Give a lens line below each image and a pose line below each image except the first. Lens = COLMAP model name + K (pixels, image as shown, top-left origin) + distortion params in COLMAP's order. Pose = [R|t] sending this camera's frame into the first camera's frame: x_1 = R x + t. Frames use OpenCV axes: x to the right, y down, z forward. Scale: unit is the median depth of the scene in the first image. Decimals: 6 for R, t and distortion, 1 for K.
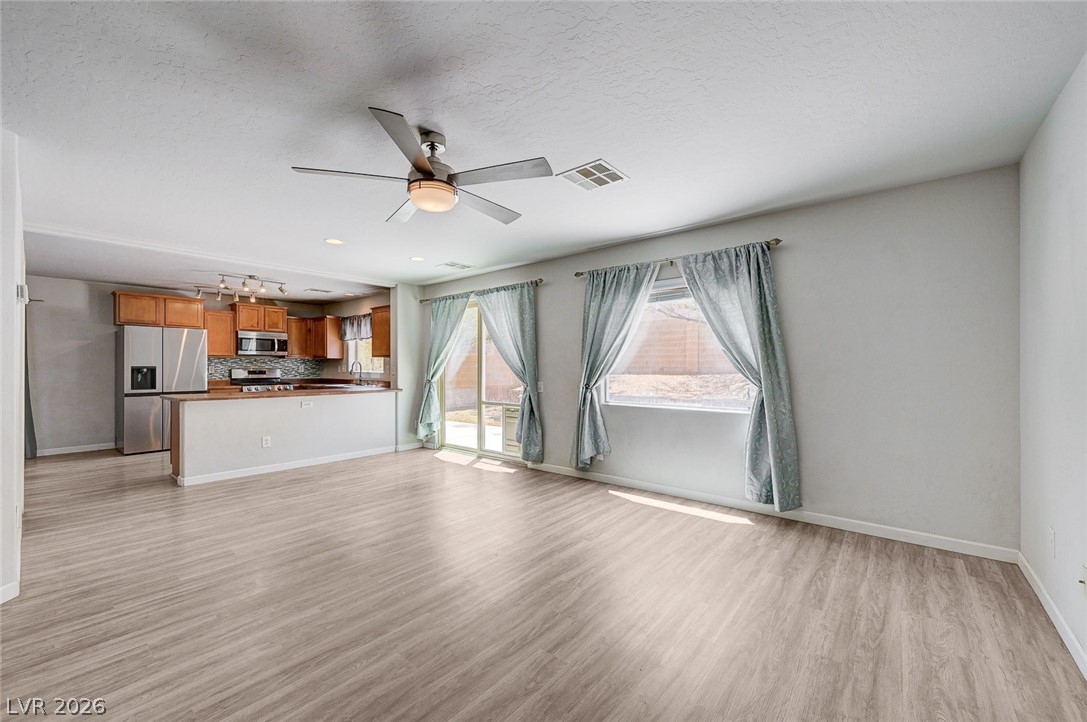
lens RADIAL K [[427.4, 0, 544.7], [0, 427.4, 364.6], [0, 0, 1]] dist [-0.001519, -0.000345]
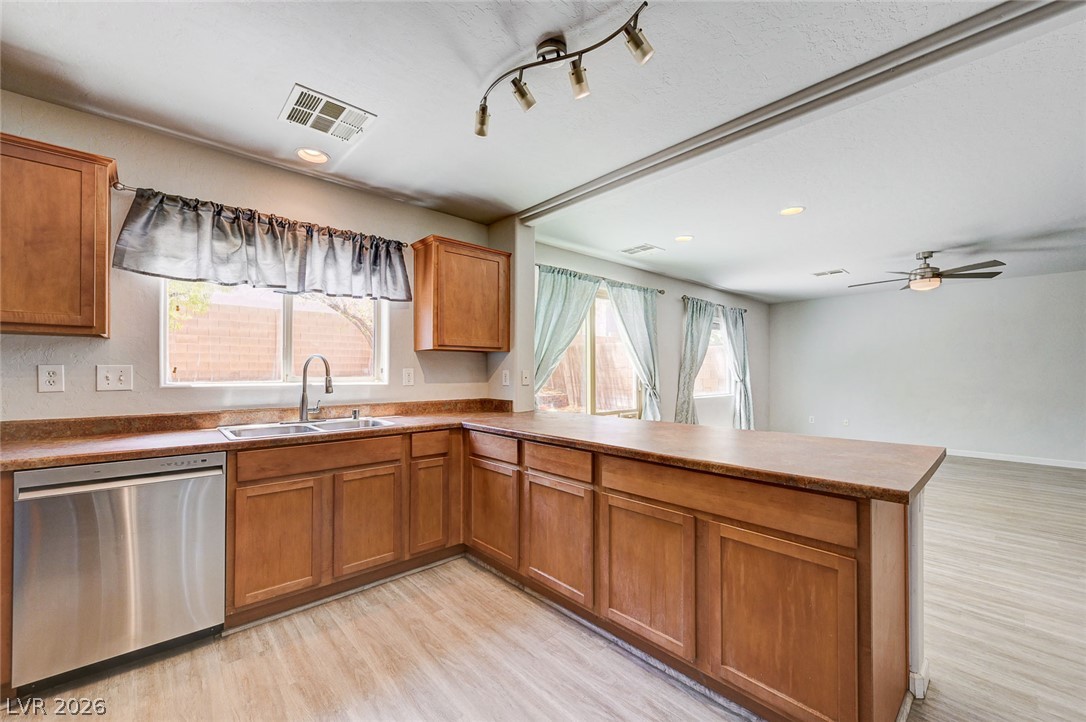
lens RADIAL K [[431.9, 0, 544.5], [0, 431.9, 369.0], [0, 0, 1]] dist [-0.001309, 0.000091]
pose [[0.136556, 0.005155, 0.990619, -1.272480], [-0.004815, 0.999978, -0.004540, 0.007547], [-0.990621, -0.004150, 0.136578, 1.276024]]
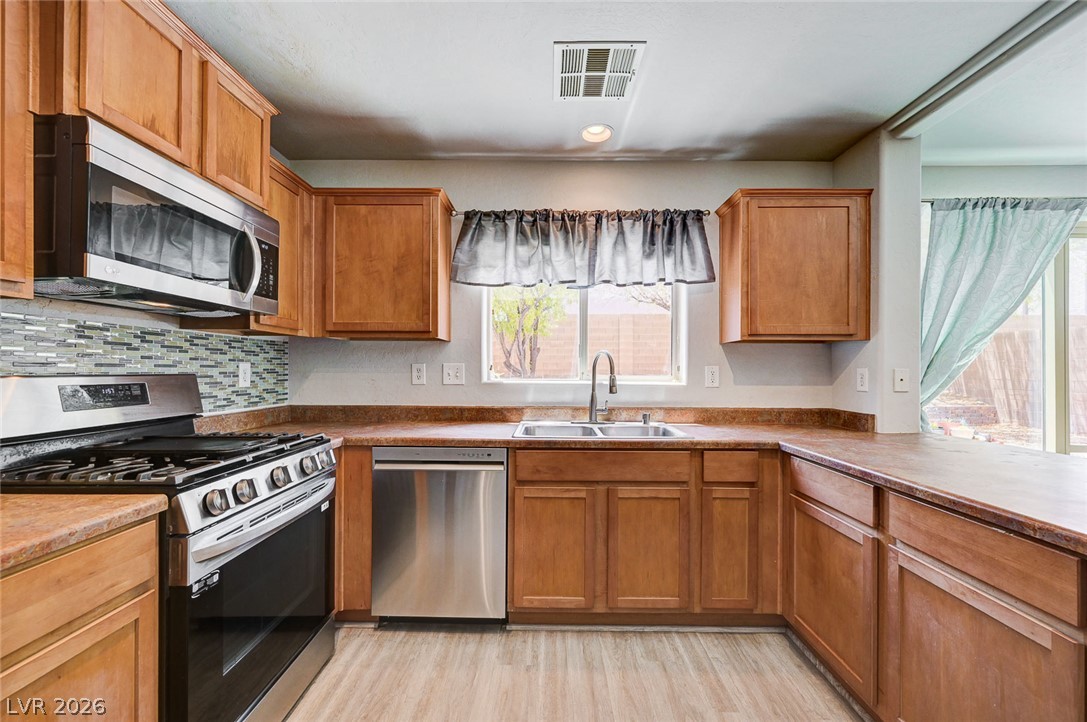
lens RADIAL K [[432.3, 0, 545.0], [0, 432.3, 369.0], [0, 0, 1]] dist [-0.001309, 0.000091]
pose [[0.777313, 0.004058, 0.629101, -1.129315], [-0.006489, 0.999978, 0.001567, 0.009101], [-0.629081, -0.005301, 0.777322, 1.289036]]
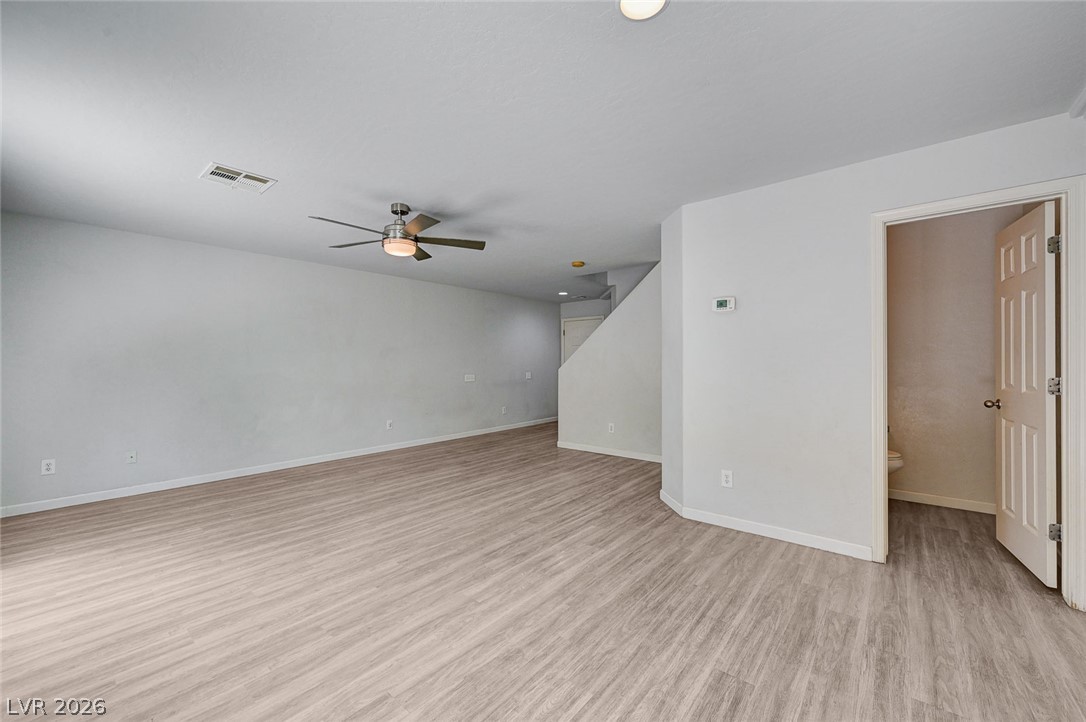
lens RADIAL K [[427.0, 0, 544.2], [0, 427.0, 364.6], [0, 0, 1]] dist [-0.001519, -0.000345]
pose [[-0.999977, 0.006536, 0.001905, -0.392583], [0.006535, 0.999979, -0.000434, 0.005289], [-0.001907, -0.000421, -0.999998, 1.277678]]
